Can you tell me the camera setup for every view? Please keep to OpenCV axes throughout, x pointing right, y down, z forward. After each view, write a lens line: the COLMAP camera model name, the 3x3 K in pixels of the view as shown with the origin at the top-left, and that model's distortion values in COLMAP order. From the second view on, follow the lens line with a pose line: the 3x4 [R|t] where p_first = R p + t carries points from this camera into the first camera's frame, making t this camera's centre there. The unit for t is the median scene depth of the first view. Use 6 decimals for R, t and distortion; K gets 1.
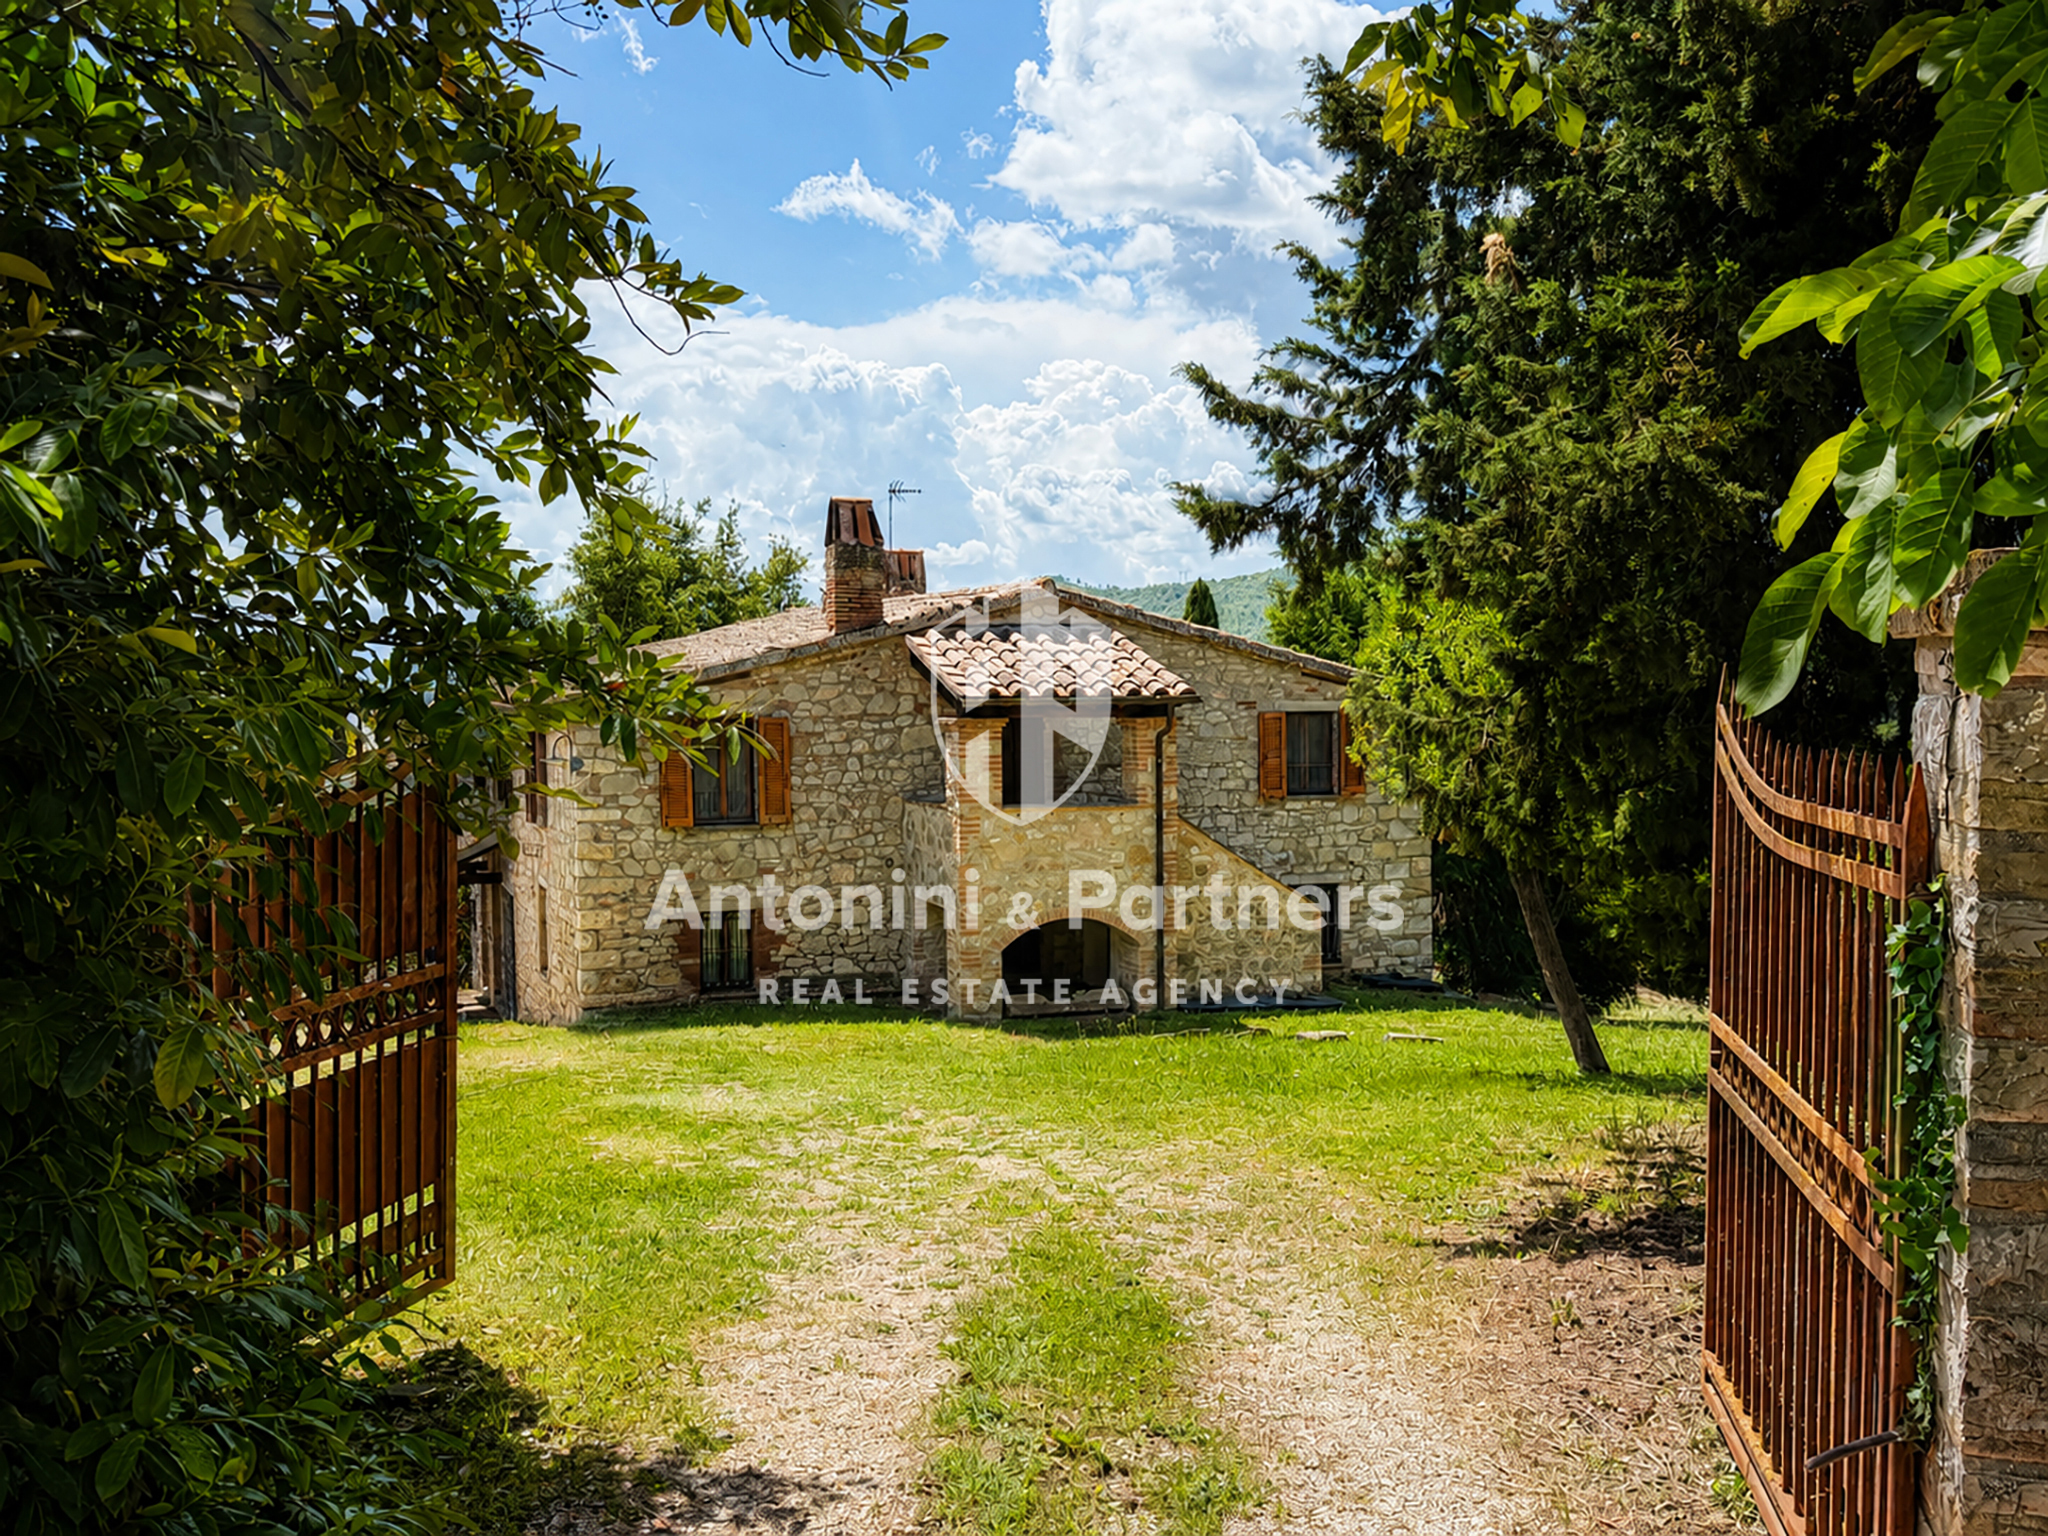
lens RADIAL K [[1571.5, 0, 1024.0], [0, 1571.5, 768.0], [0, 0, 1]] dist [0.003176, 0.001227]
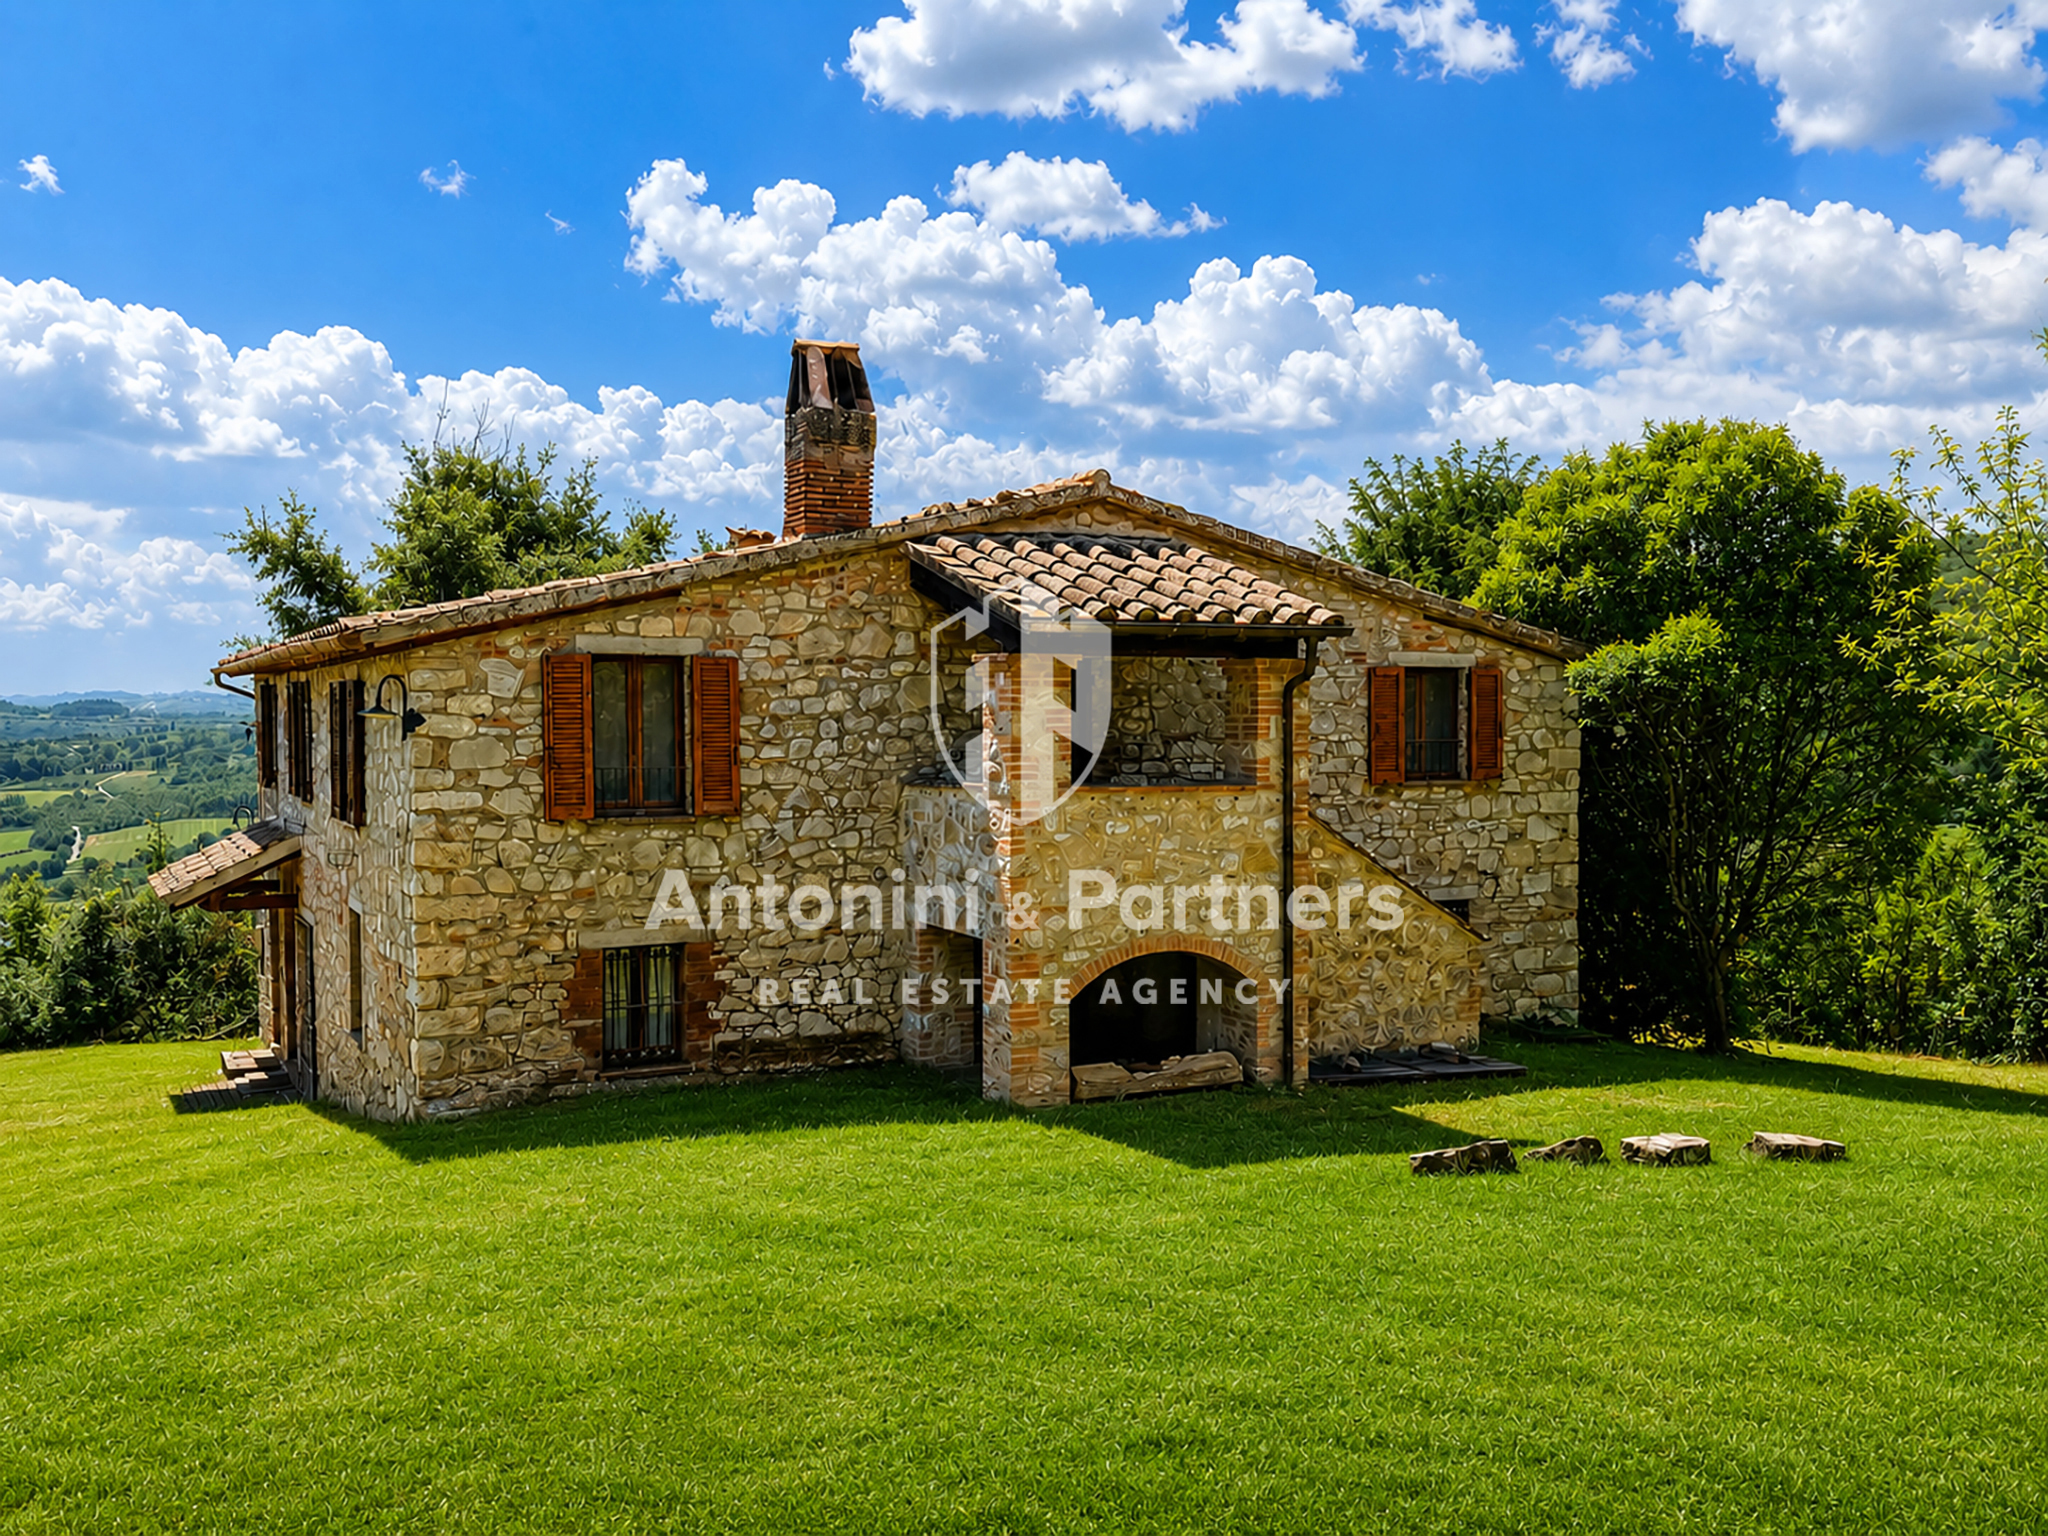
lens RADIAL K [[1571.5, 0, 1024.0], [0, 1571.5, 768.0], [0, 0, 1]] dist [0.003176, 0.001227]
pose [[0.993972, 0.003921, 0.109568, -0.100088], [-0.002596, 0.999922, -0.012239, 0.023032], [-0.109607, 0.011881, 0.993904, 0.312387]]
